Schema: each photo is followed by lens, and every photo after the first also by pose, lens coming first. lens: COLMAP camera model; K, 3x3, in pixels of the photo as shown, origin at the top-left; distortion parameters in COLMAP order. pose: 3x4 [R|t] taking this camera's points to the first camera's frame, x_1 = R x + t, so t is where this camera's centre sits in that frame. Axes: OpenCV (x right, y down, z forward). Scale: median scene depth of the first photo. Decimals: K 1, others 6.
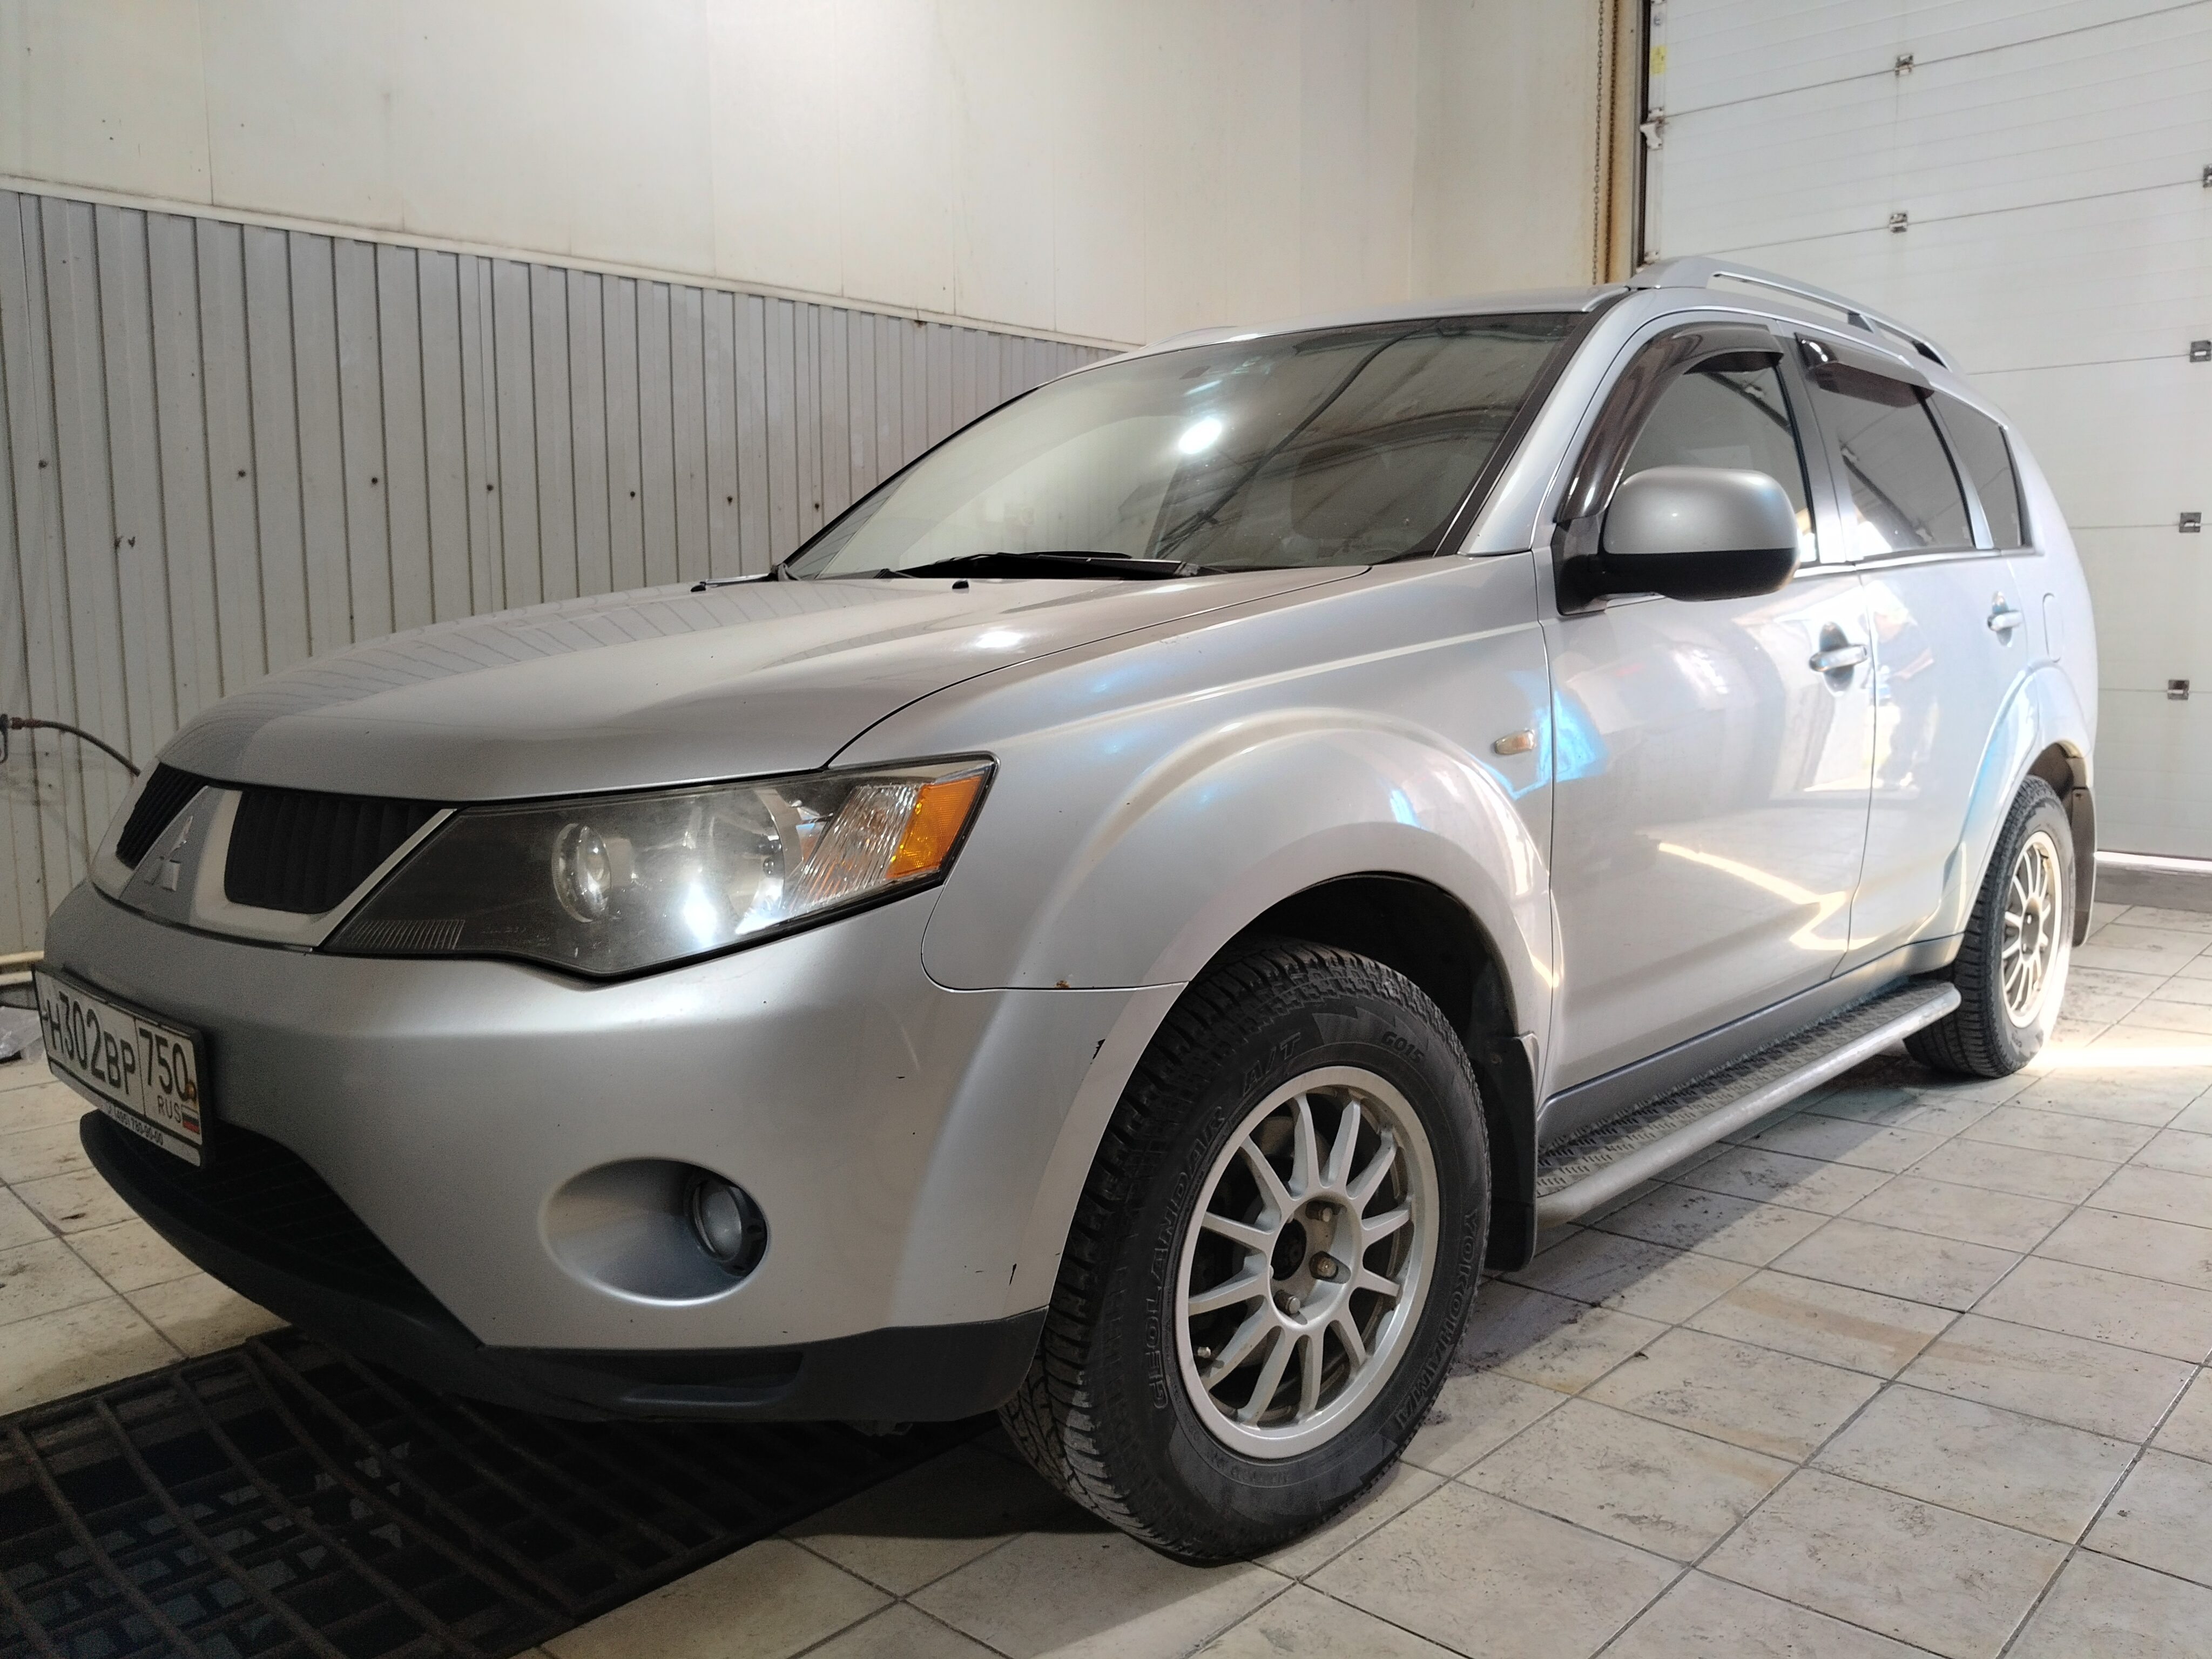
lens RADIAL K [[1755.4, 0, 1047.2], [0, 1755.4, 819.8], [0, 0, 1]] dist [-0.018966, -0.005937]
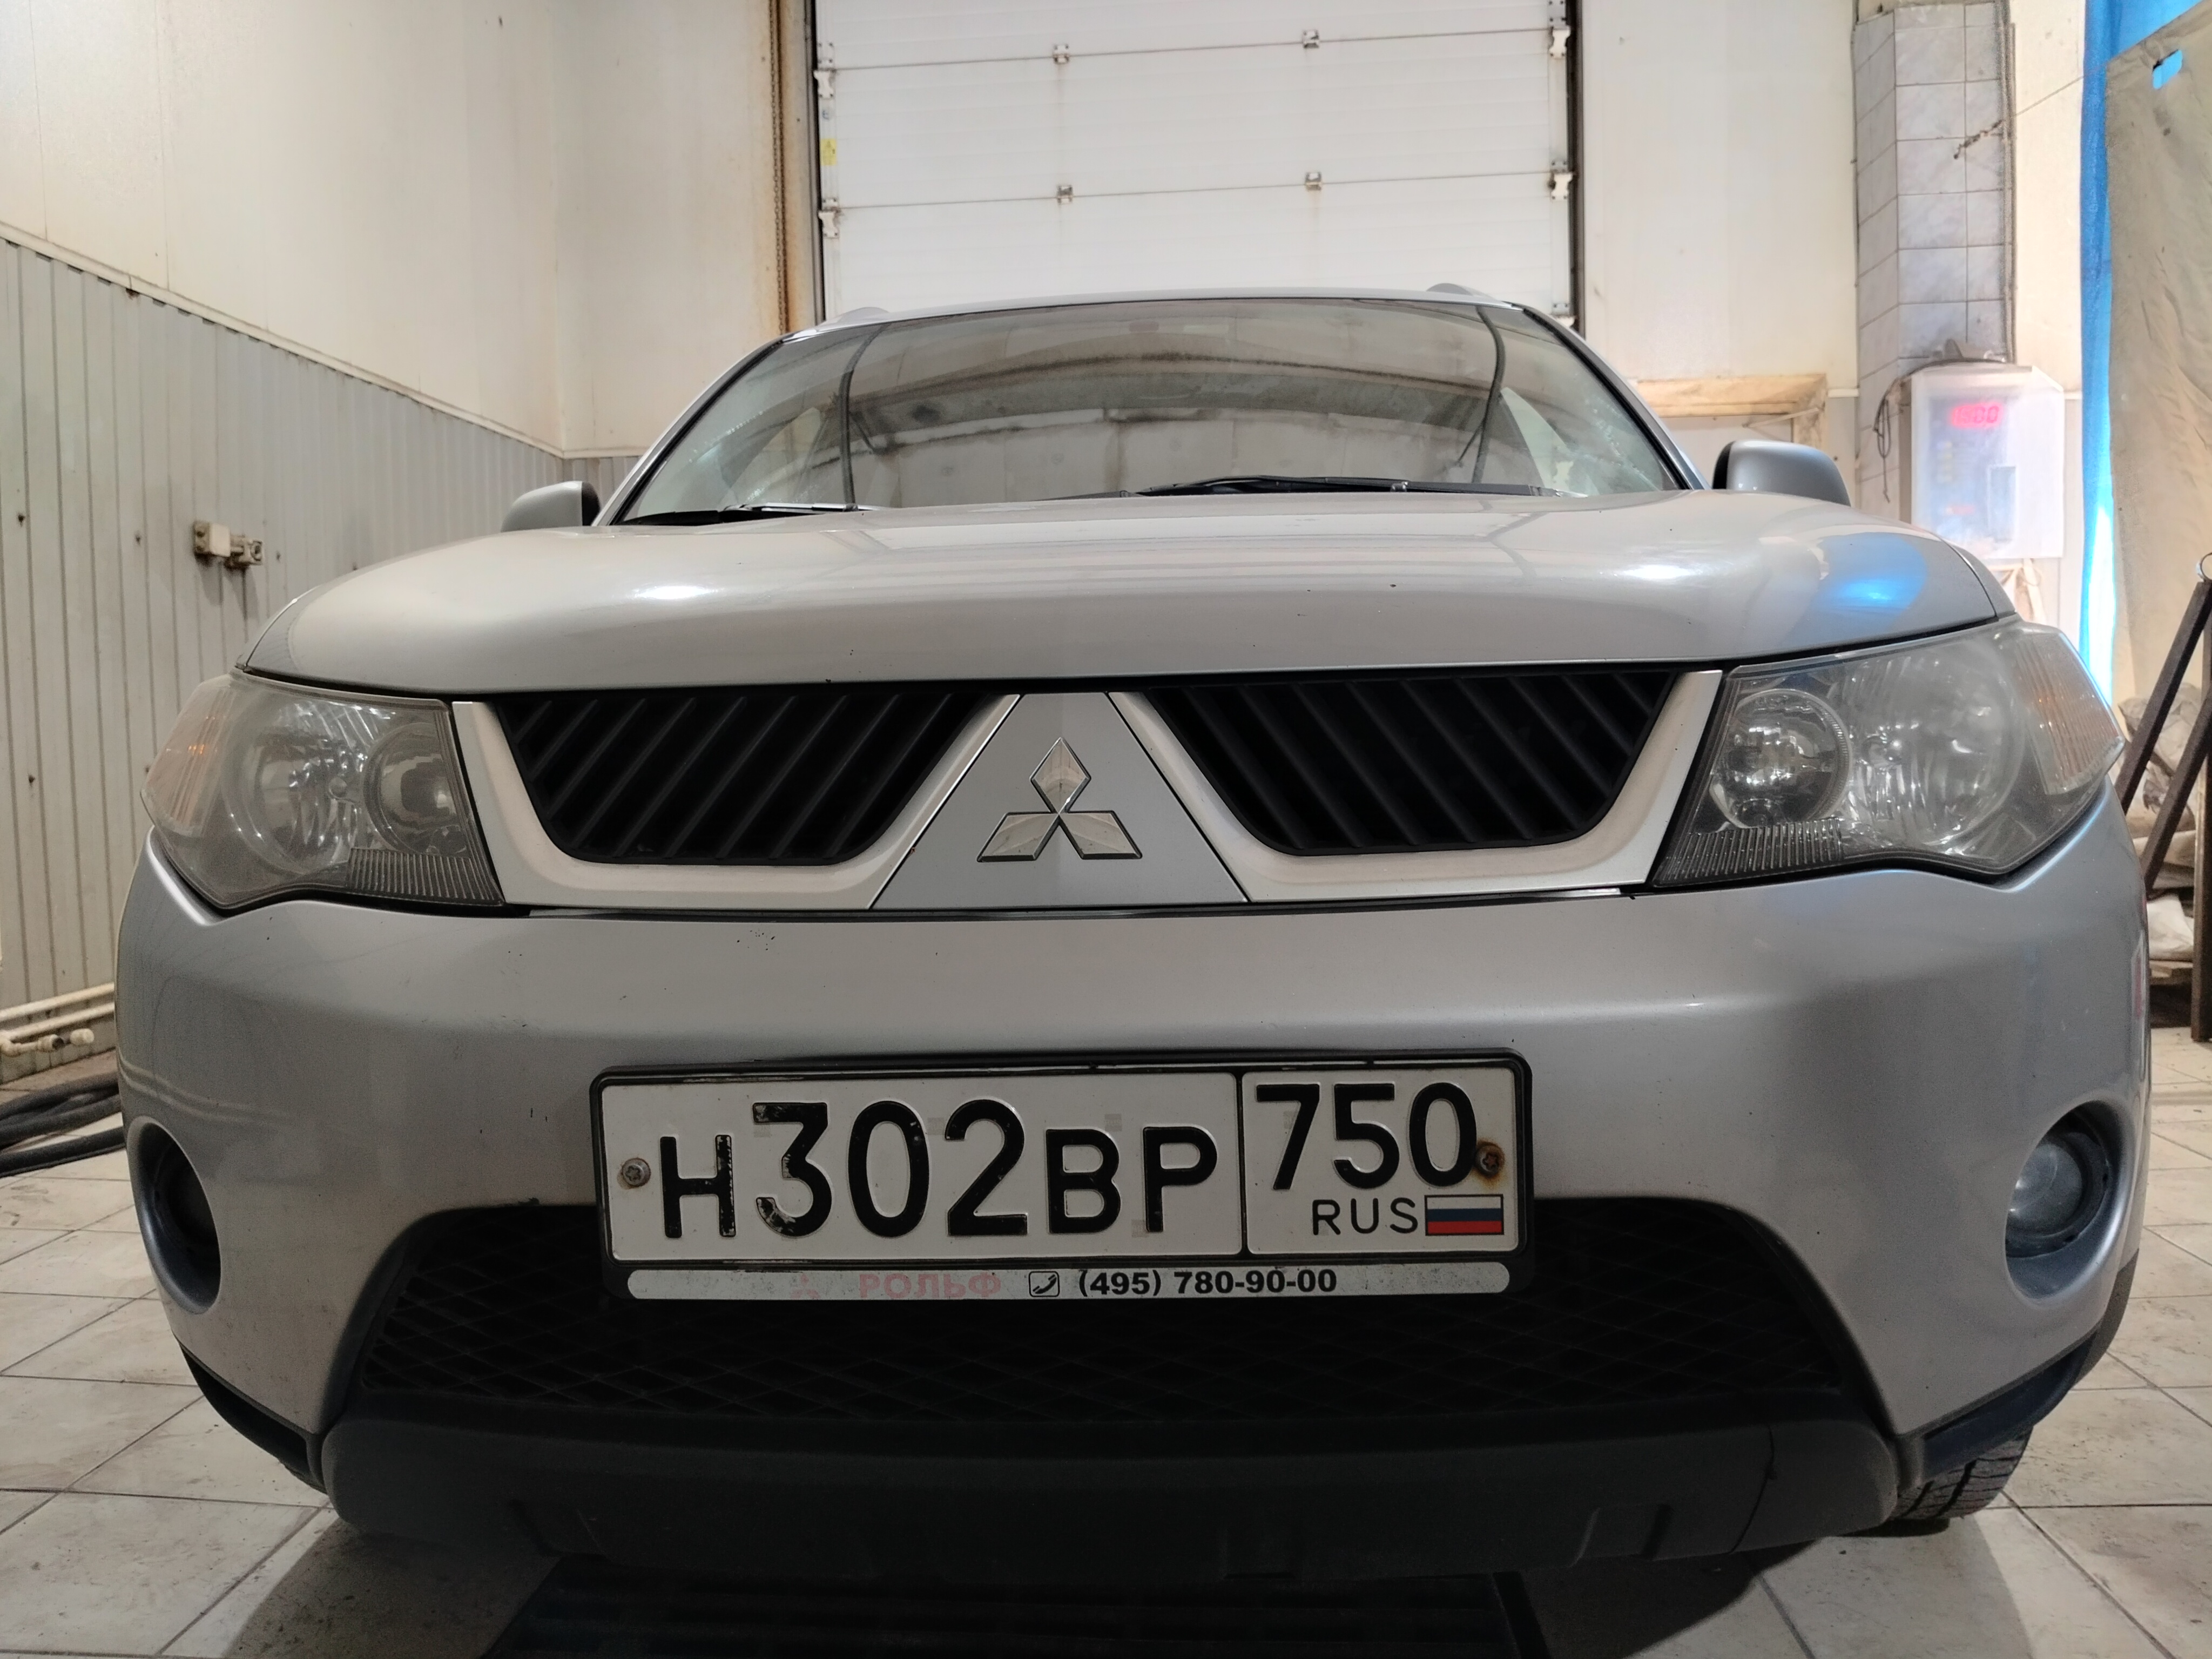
lens RADIAL K [[1755.4, 0, 1015.4], [0, 1755.4, 849.1], [0, 0, 1]] dist [-0.018966, -0.005937]
pose [[0.766896, -0.052041, 0.639658, -0.348019], [0.091052, 0.995447, -0.028177, 0.019891], [-0.635280, 0.079851, 0.768143, 0.233832]]
